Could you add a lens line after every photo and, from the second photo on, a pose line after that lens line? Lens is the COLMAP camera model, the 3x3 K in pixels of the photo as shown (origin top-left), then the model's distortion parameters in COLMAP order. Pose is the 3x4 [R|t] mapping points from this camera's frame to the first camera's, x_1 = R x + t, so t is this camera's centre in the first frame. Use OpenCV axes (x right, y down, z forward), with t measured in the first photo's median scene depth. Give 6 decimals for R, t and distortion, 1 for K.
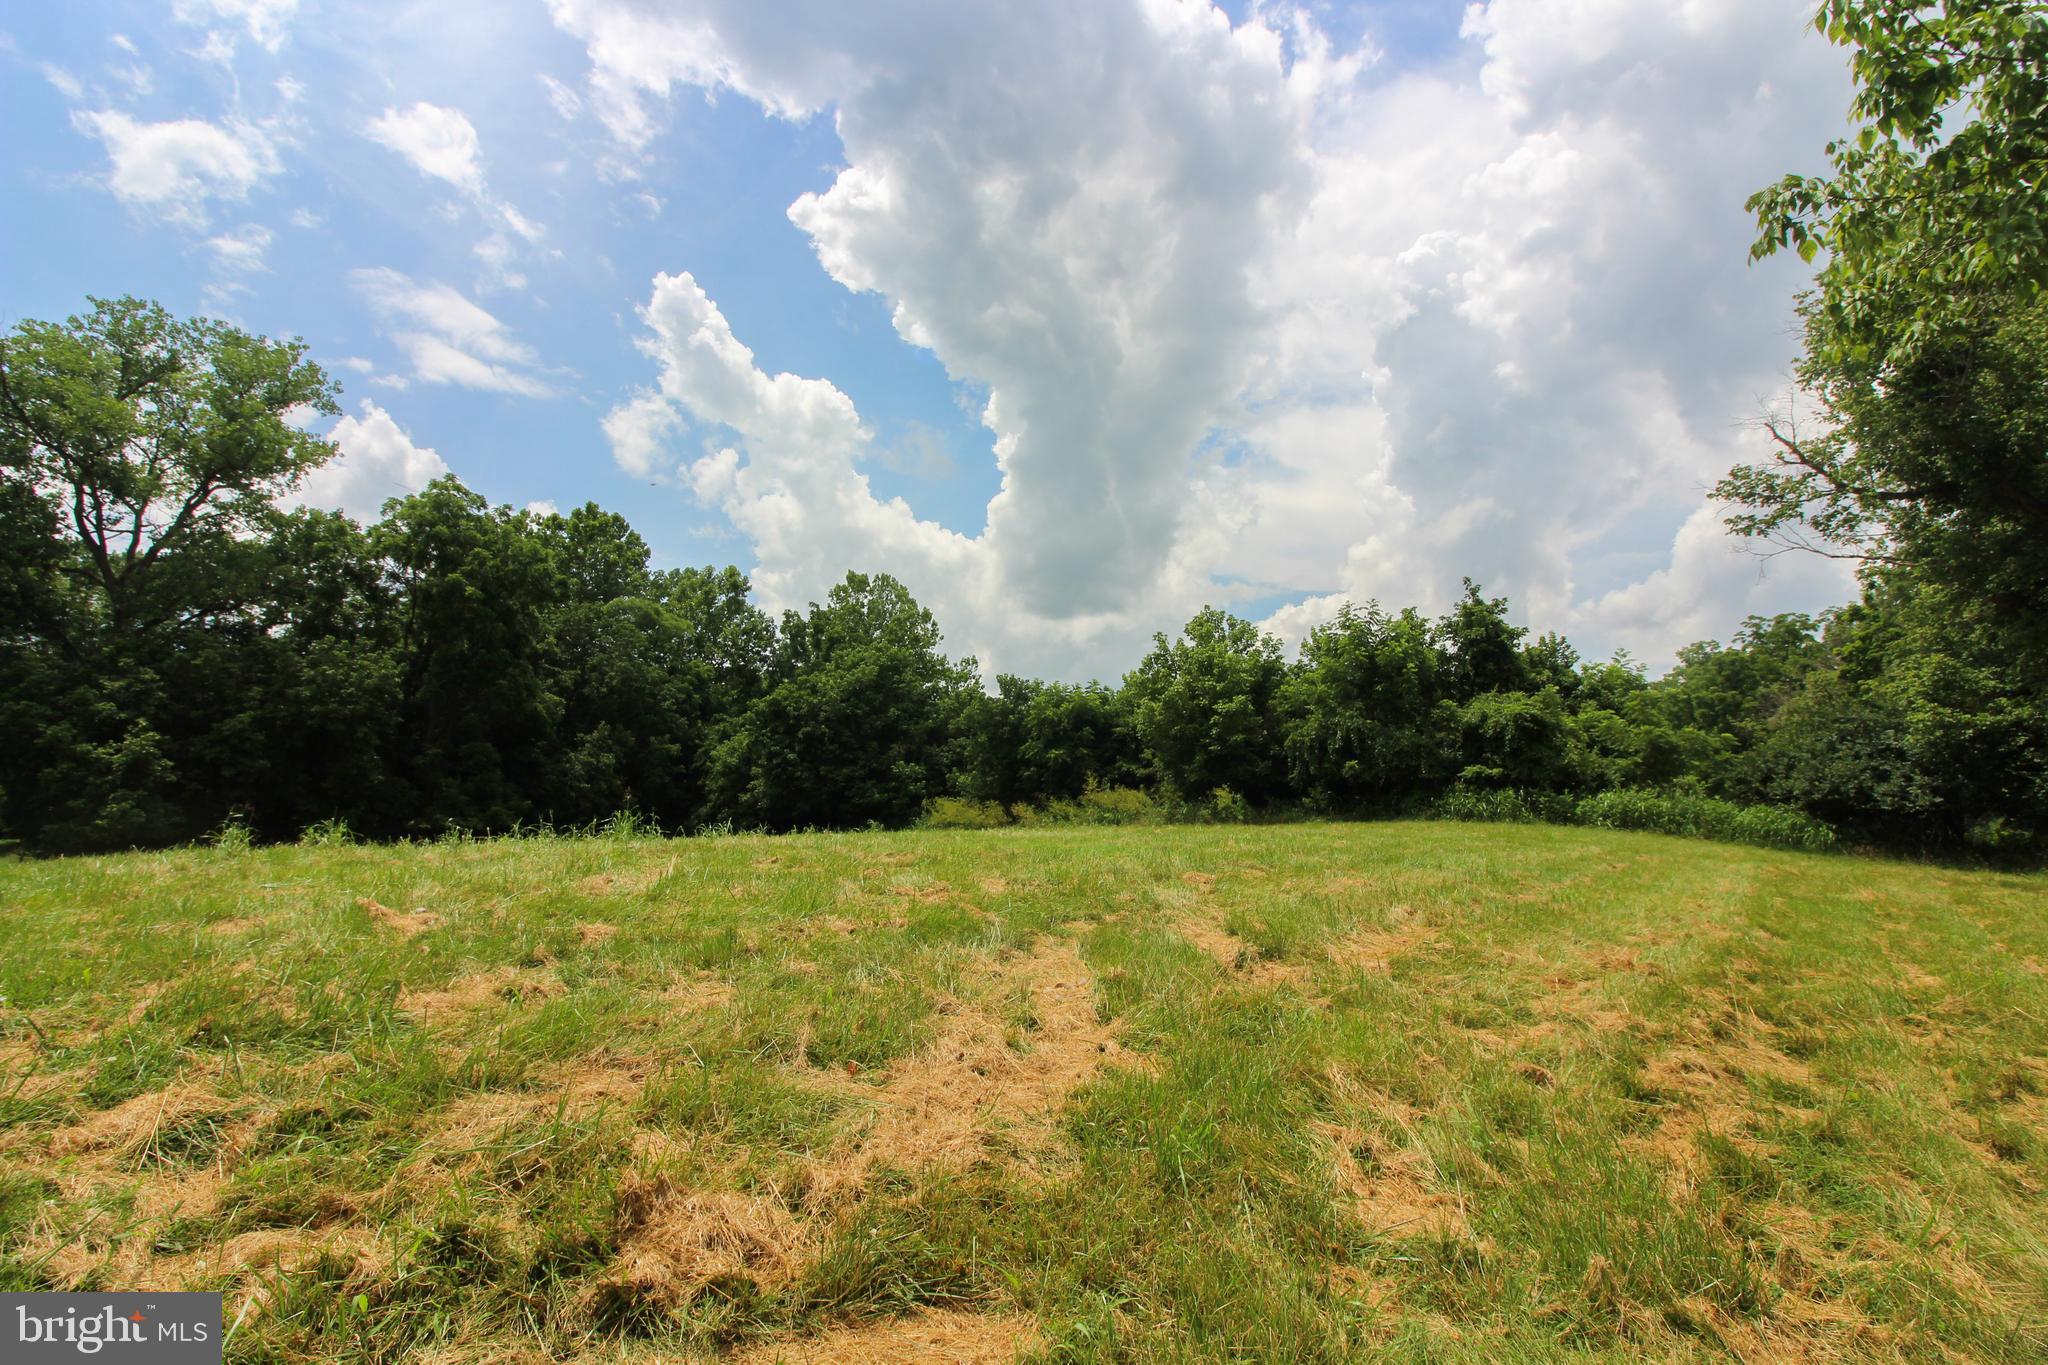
lens RADIAL K [[920.3, 0, 1020.2], [0, 920.3, 674.5], [0, 0, 1]] dist [0.001584, -0.015601]
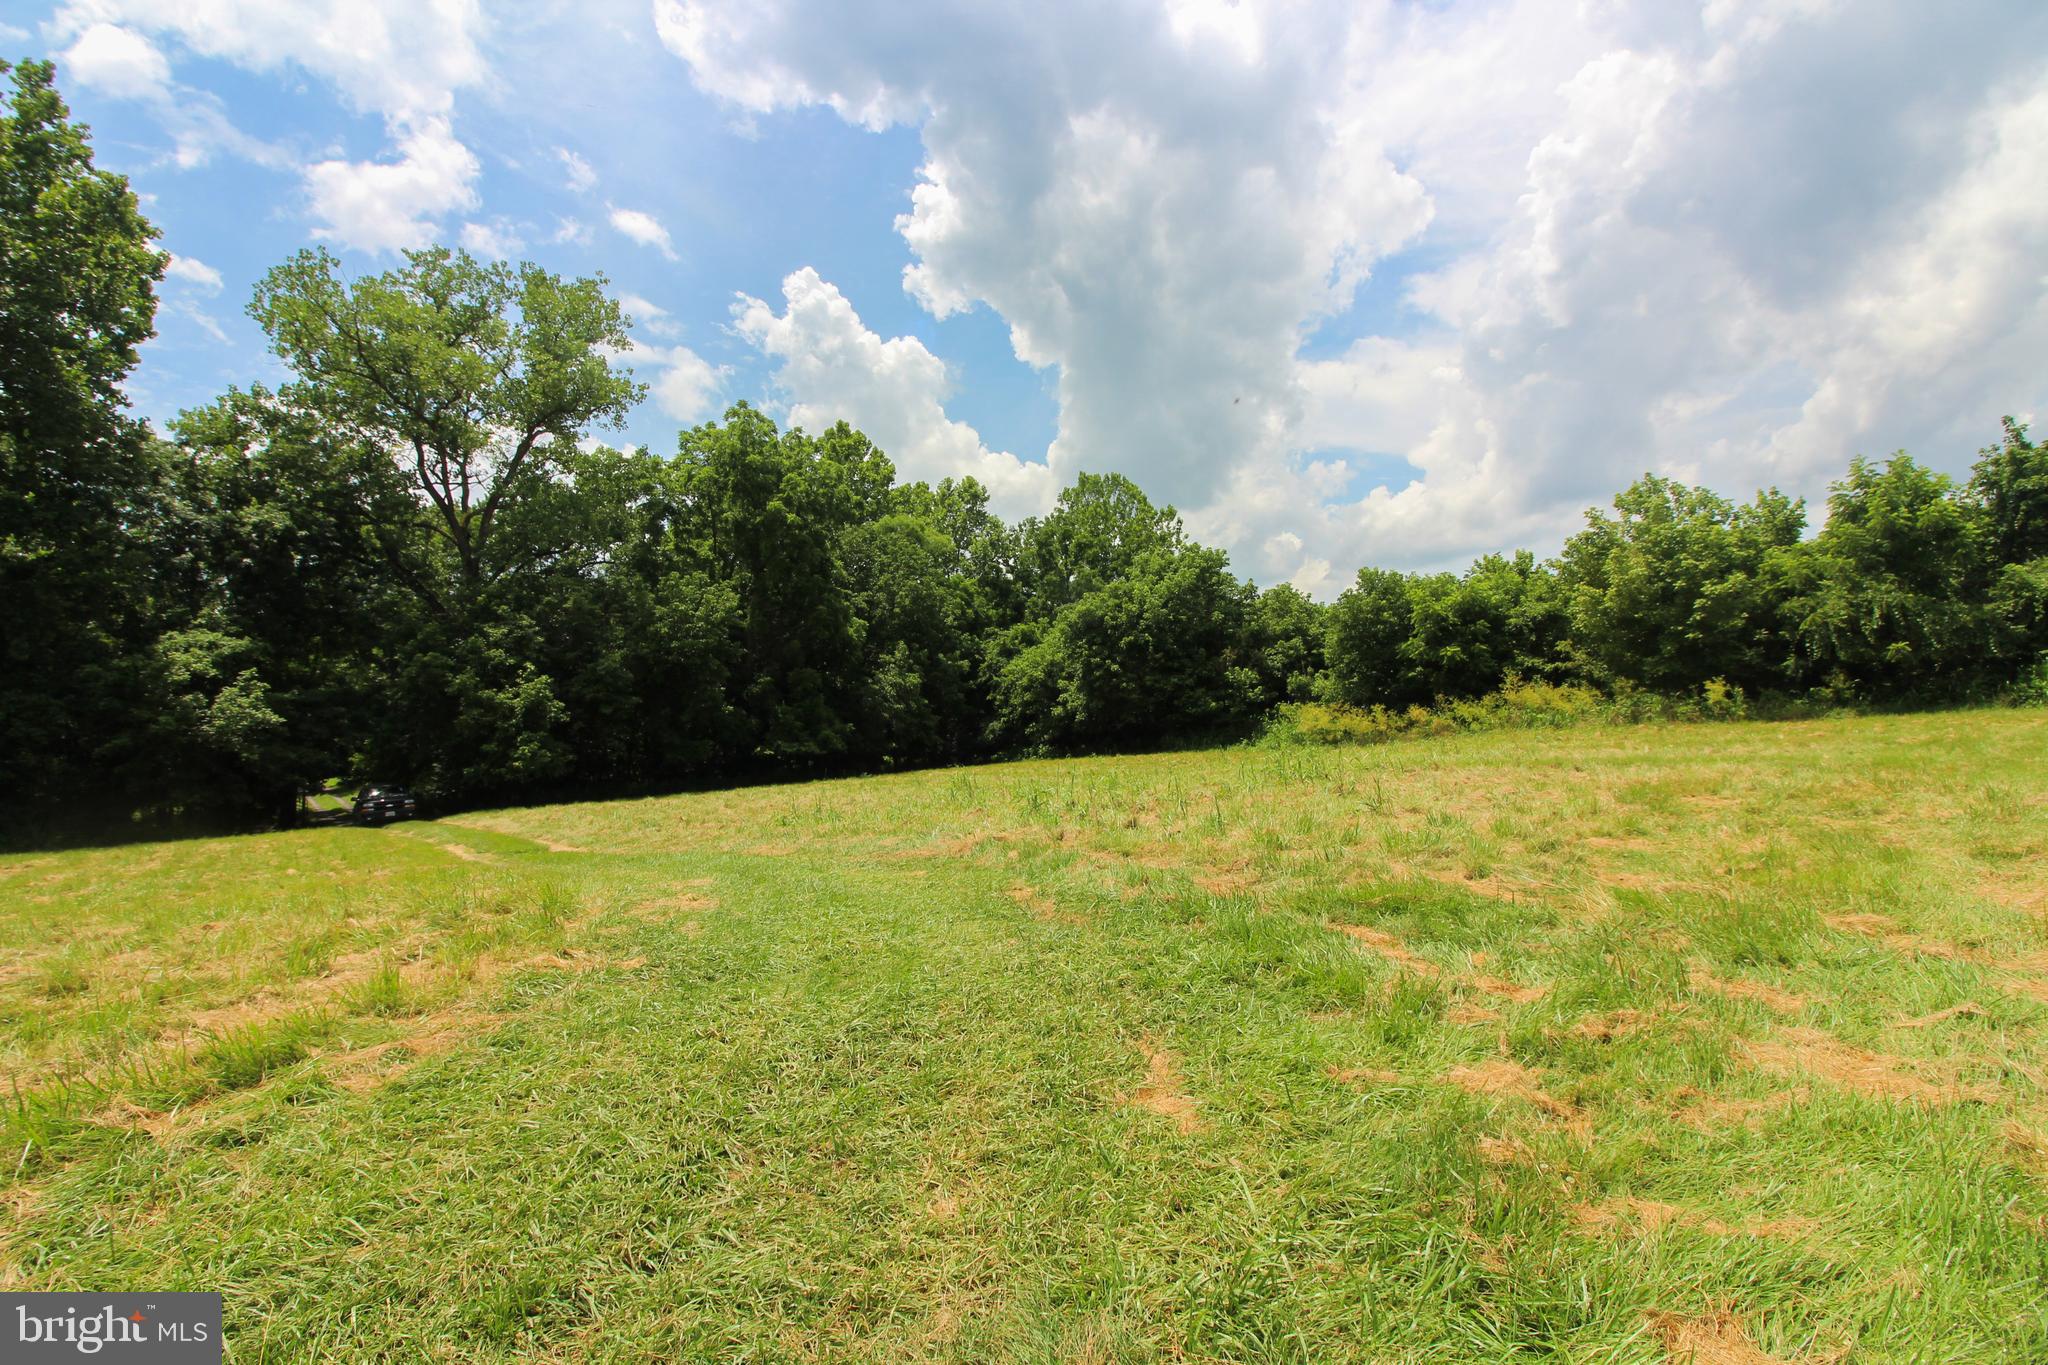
lens RADIAL K [[920.3, 0, 1020.2], [0, 920.3, 674.5], [0, 0, 1]] dist [0.001584, -0.015601]
pose [[0.988155, -0.046953, -0.146102, -0.216160], [0.062331, 0.992776, 0.102520, -0.009469], [0.140233, -0.110412, 0.983943, 0.036332]]
